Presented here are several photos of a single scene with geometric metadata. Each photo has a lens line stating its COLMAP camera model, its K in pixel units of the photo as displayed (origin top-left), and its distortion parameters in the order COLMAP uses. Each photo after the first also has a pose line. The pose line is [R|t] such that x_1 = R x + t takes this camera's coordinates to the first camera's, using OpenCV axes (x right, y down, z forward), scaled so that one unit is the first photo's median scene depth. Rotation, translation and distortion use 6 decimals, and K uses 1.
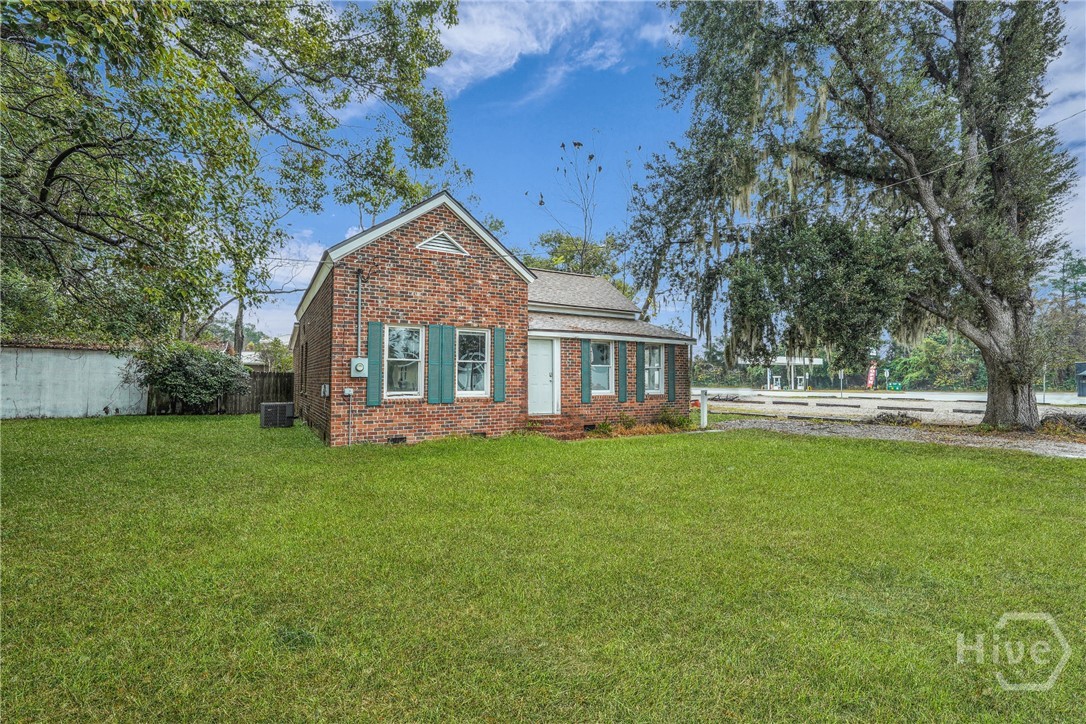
lens RADIAL K [[480.0, 0, 546.9], [0, 480.0, 362.5], [0, 0, 1]] dist [-0.004415, 0.002263]
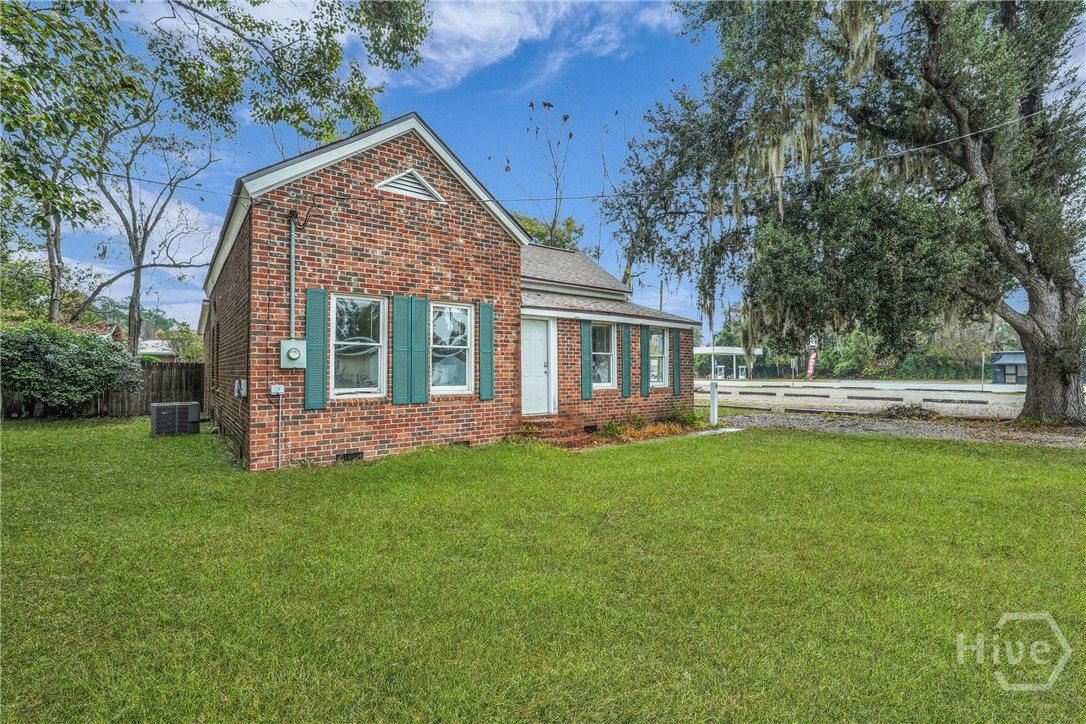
lens RADIAL K [[480.0, 0, 546.7], [0, 480.0, 361.8], [0, 0, 1]] dist [-0.004415, 0.002263]
pose [[0.992519, -0.001939, 0.122077, -0.087982], [-0.000311, 0.999830, 0.018411, 0.006517], [-0.122092, -0.018312, 0.992350, 0.210424]]
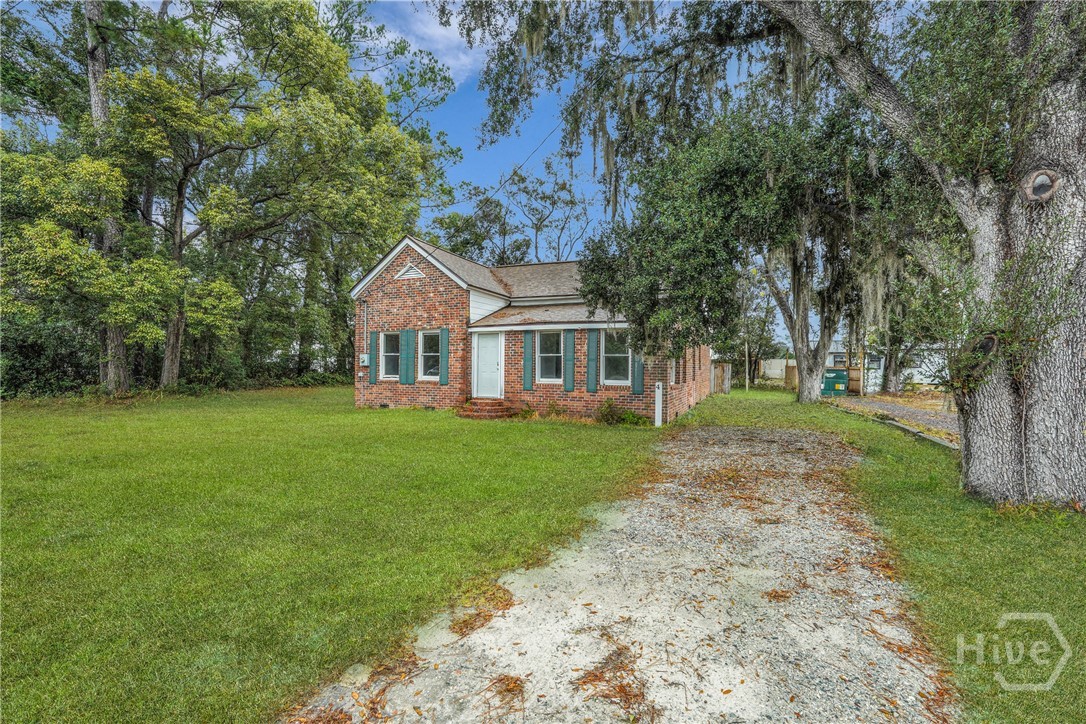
lens RADIAL K [[480.0, 0, 543.5], [0, 480.0, 362.2], [0, 0, 1]] dist [-0.004415, 0.002263]
pose [[0.570074, -0.000577, -0.821593, 1.021213], [0.026228, 0.999503, 0.017497, 0.004447], [0.821175, -0.031523, 0.569806, 0.435644]]
